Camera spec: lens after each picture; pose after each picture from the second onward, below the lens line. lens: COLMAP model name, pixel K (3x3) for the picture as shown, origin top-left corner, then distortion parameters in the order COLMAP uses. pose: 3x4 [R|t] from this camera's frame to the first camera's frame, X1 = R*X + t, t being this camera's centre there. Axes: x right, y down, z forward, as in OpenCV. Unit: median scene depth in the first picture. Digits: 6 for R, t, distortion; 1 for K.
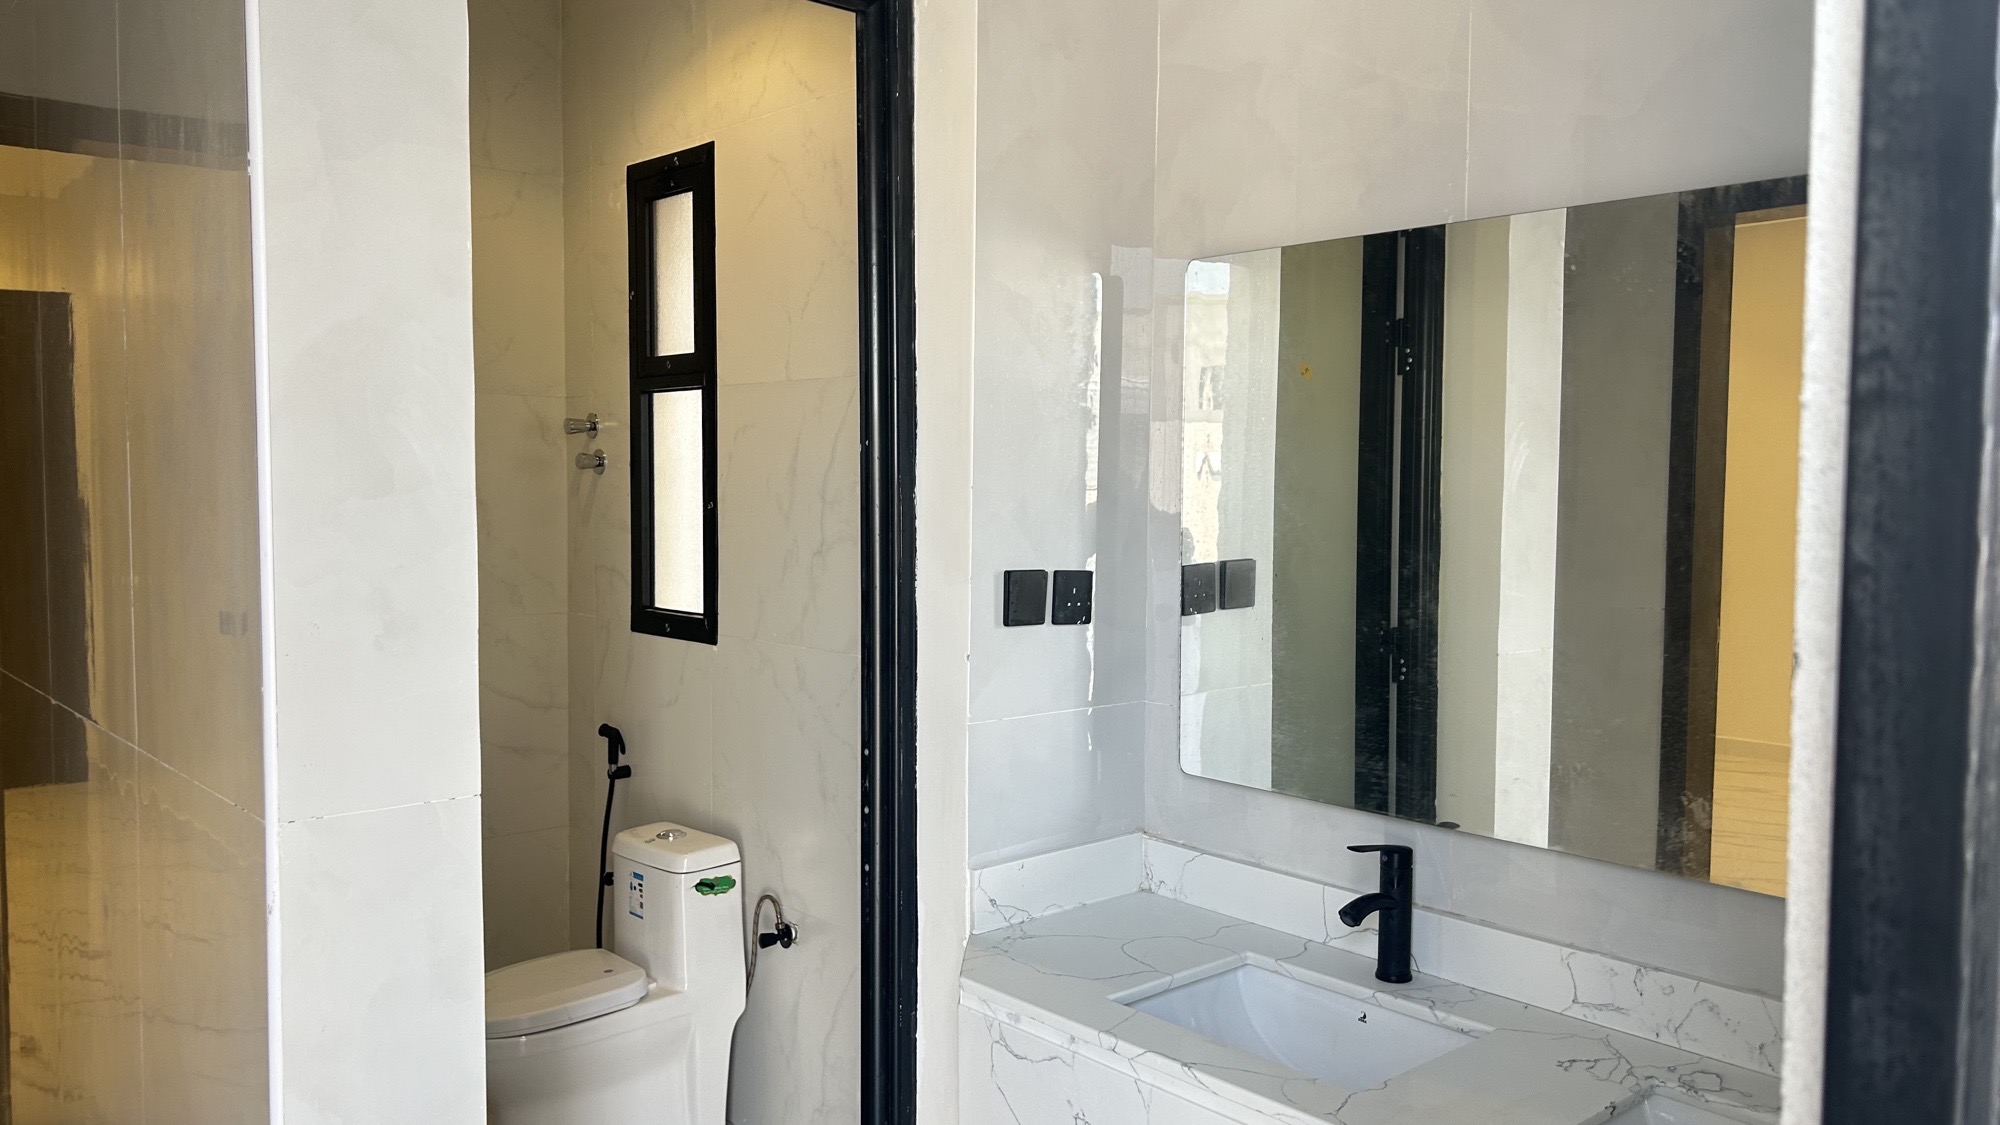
lens RADIAL K [[1525.7, 0, 1000.0], [0, 1525.7, 562.5], [0, 0, 1]] dist [0.091630, -0.190247]
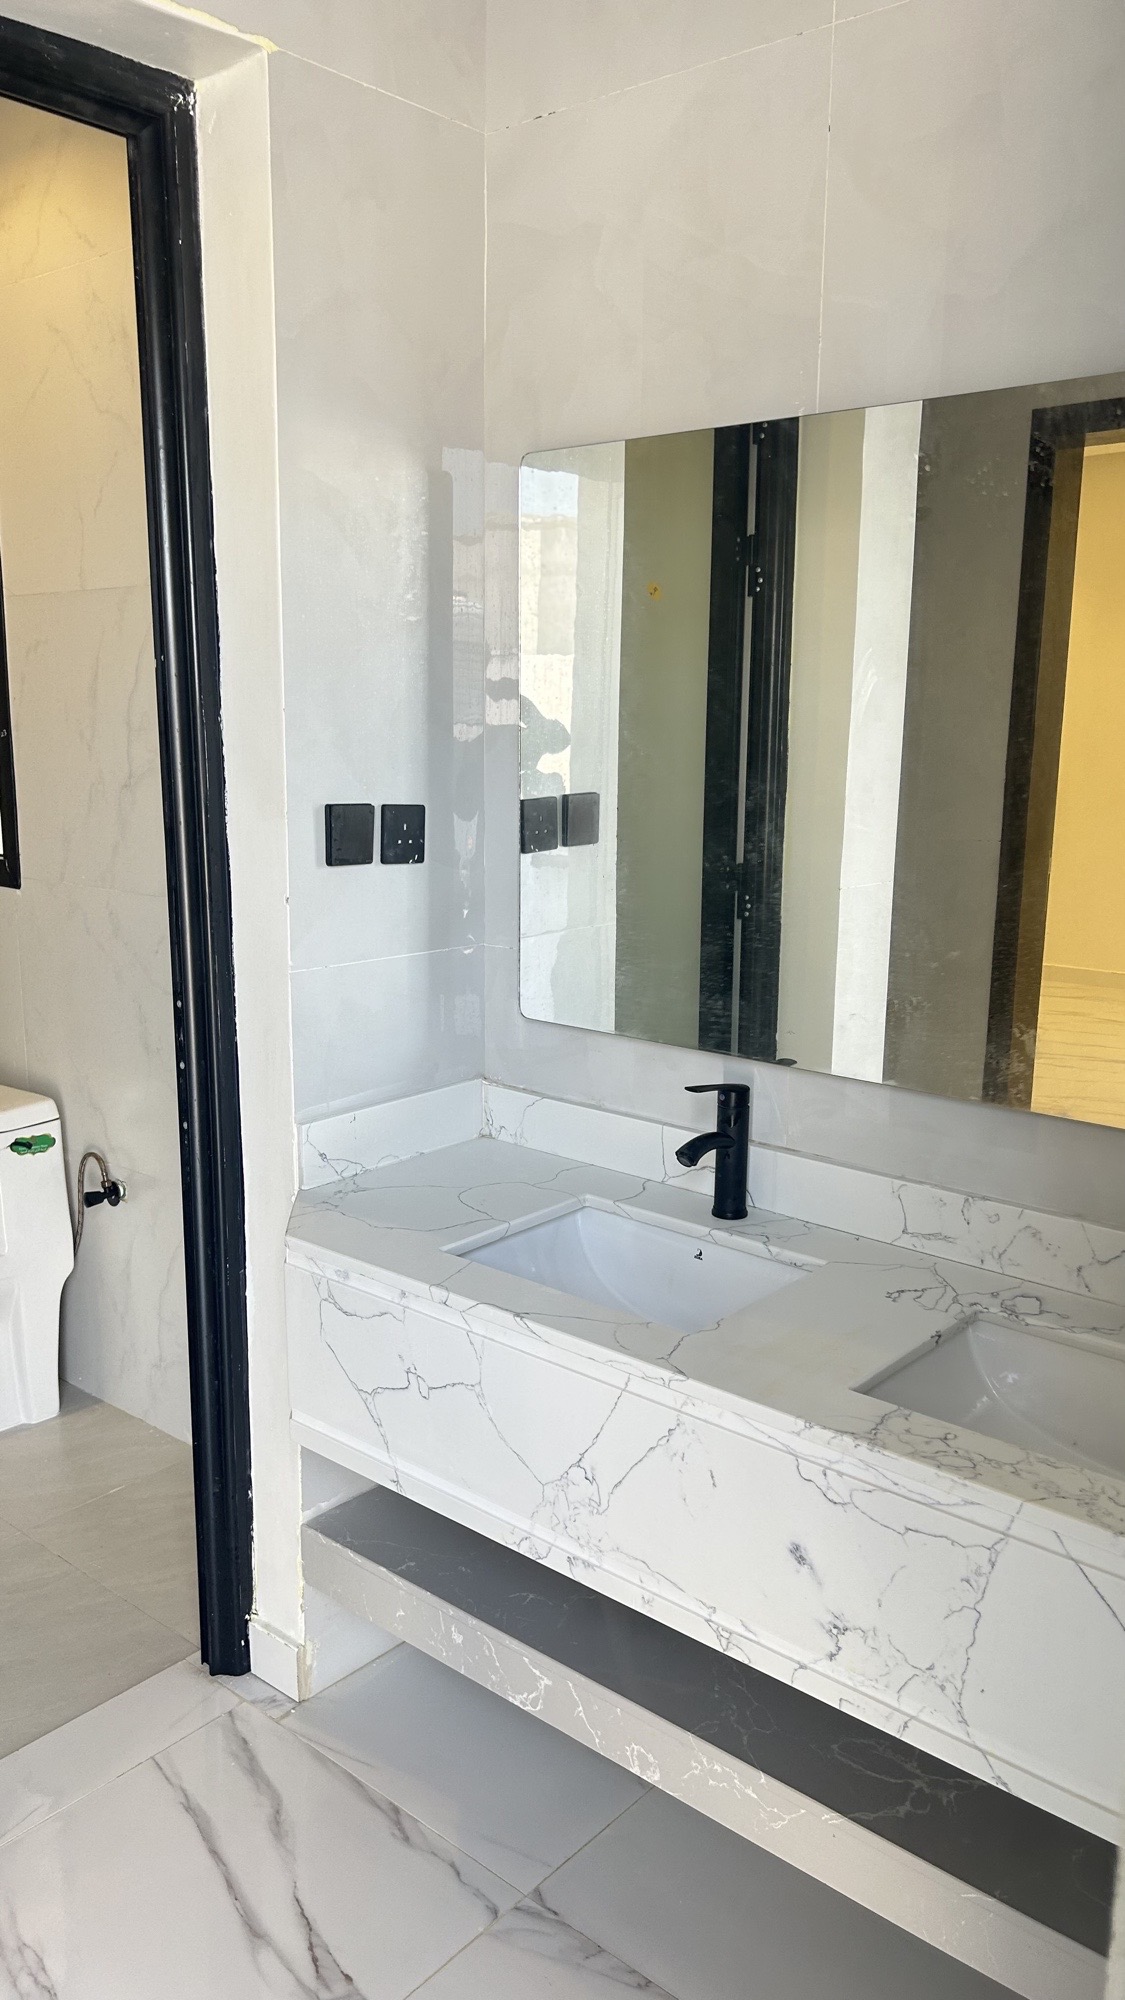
lens RADIAL K [[1524.4, 0, 559.4], [0, 1524.4, 1038.1], [0, 0, 1]] dist [0.102810, -0.179297]
pose [[0.991334, -0.025129, 0.128942, 0.018446], [0.005157, 0.988221, 0.152944, 0.003759], [-0.131267, -0.150953, 0.979787, 0.052515]]
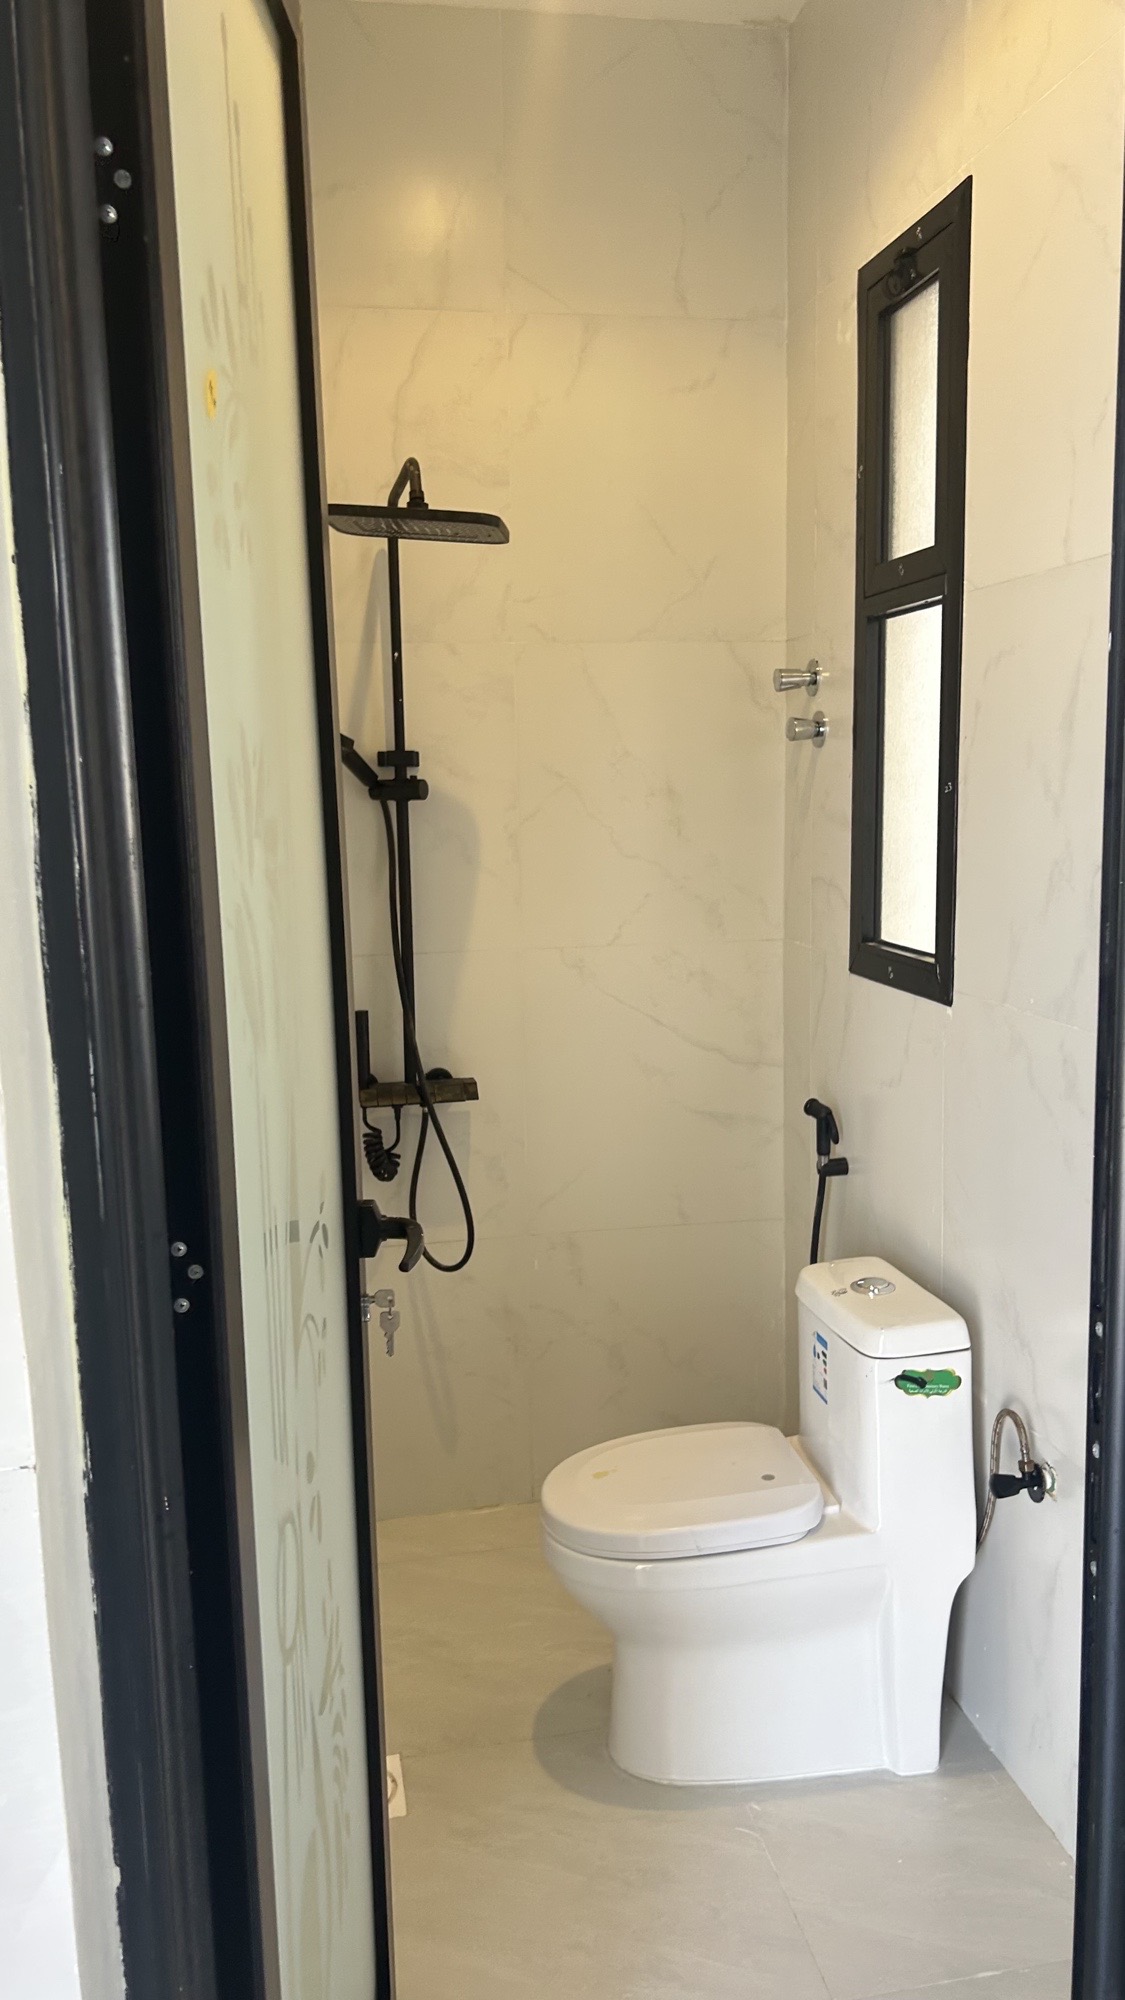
lens RADIAL K [[1525.7, 0, 562.5], [0, 1525.7, 1000.0], [0, 0, 1]] dist [0.091630, -0.190247]
pose [[0.860351, 0.054815, -0.506745, 0.001283], [-0.006562, 0.995309, 0.096523, -0.013011], [0.509659, -0.079718, 0.856675, 0.478347]]
